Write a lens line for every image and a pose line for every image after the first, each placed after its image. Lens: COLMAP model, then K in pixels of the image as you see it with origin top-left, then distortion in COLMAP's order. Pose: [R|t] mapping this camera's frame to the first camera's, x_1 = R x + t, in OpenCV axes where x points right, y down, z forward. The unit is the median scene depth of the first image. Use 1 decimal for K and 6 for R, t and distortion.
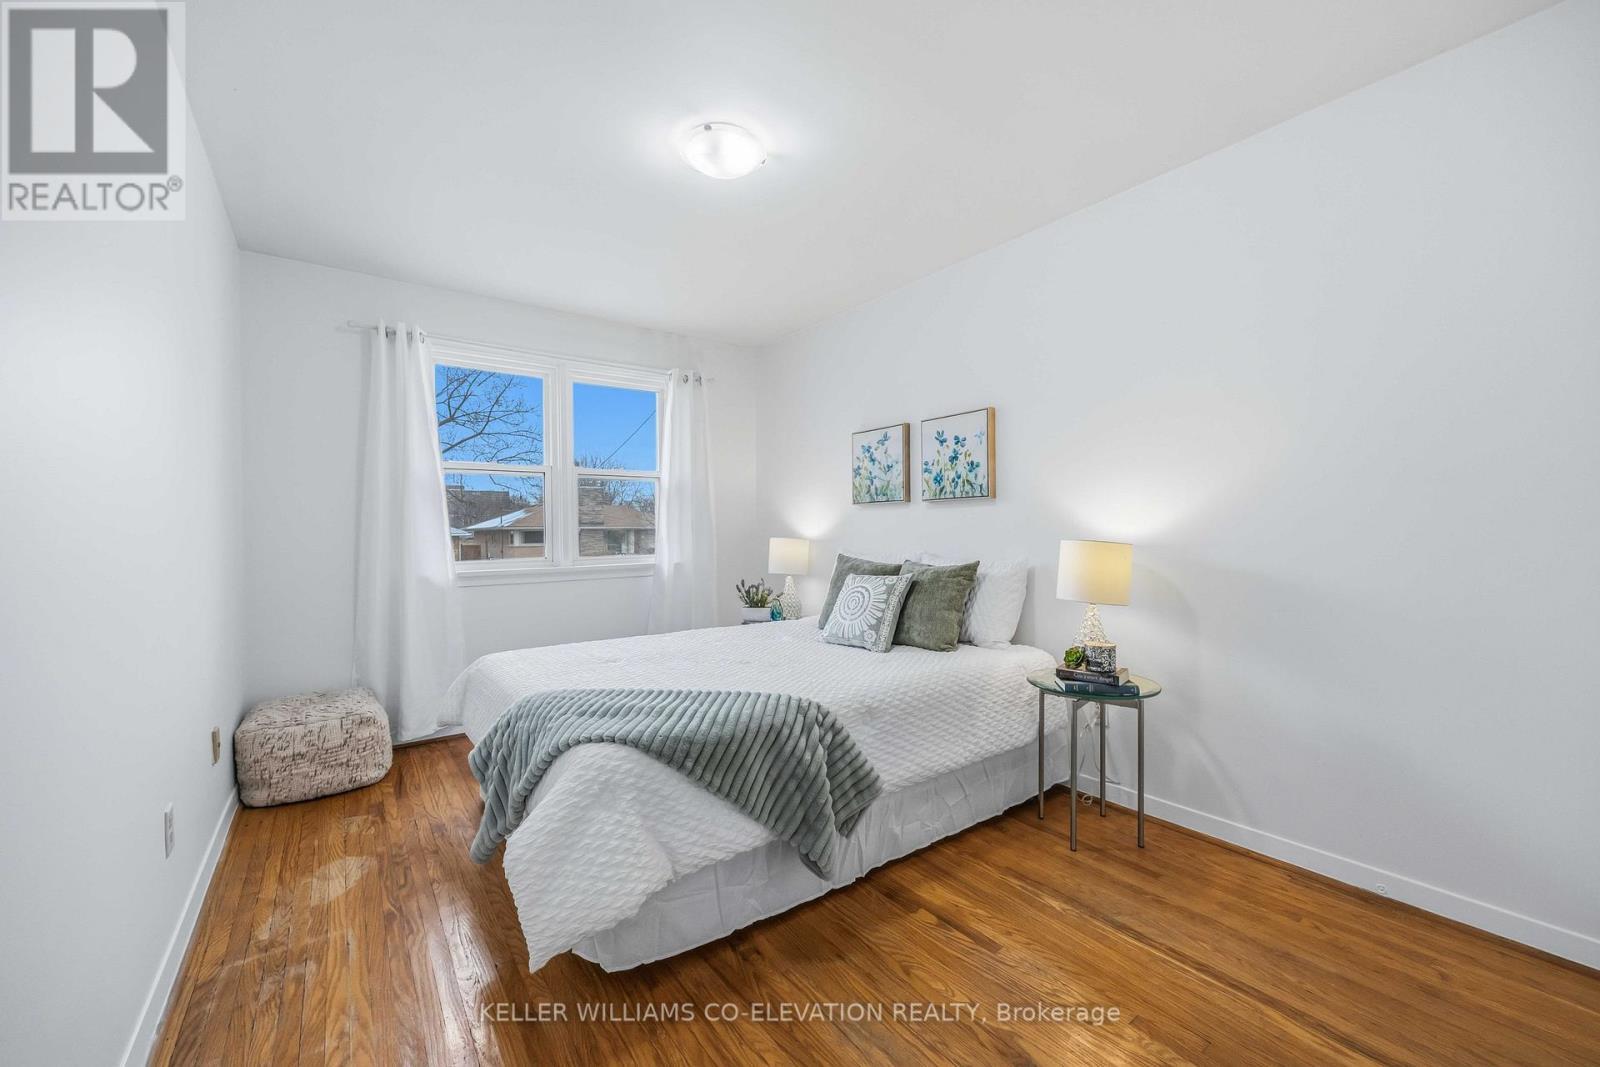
lens RADIAL K [[612.7, 0, 799.7], [0, 612.7, 534.4], [0, 0, 1]] dist [-0.000298, 0.000928]
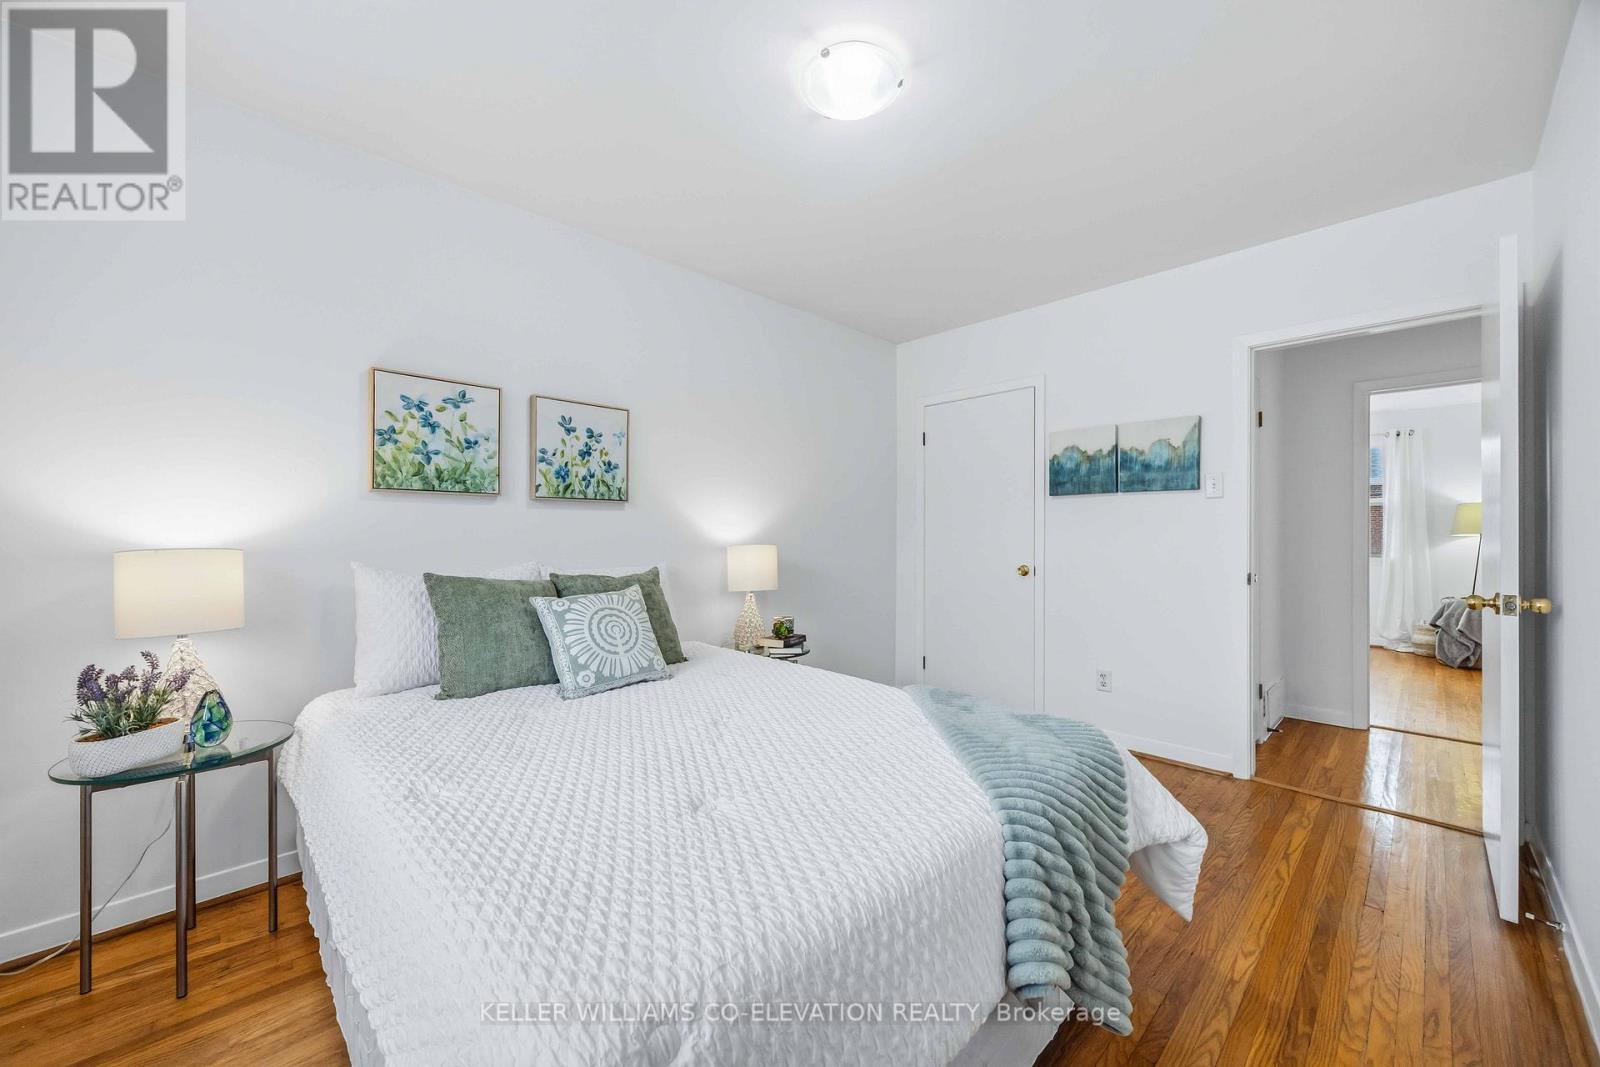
lens RADIAL K [[612.7, 0, 800.1], [0, 612.7, 535.3], [0, 0, 1]] dist [-0.000298, 0.000928]
pose [[-0.129341, -0.000750, 0.991600, -0.640174], [-0.003138, 0.999995, 0.000347, -0.008235], [-0.991595, -0.003067, -0.129343, 0.792234]]
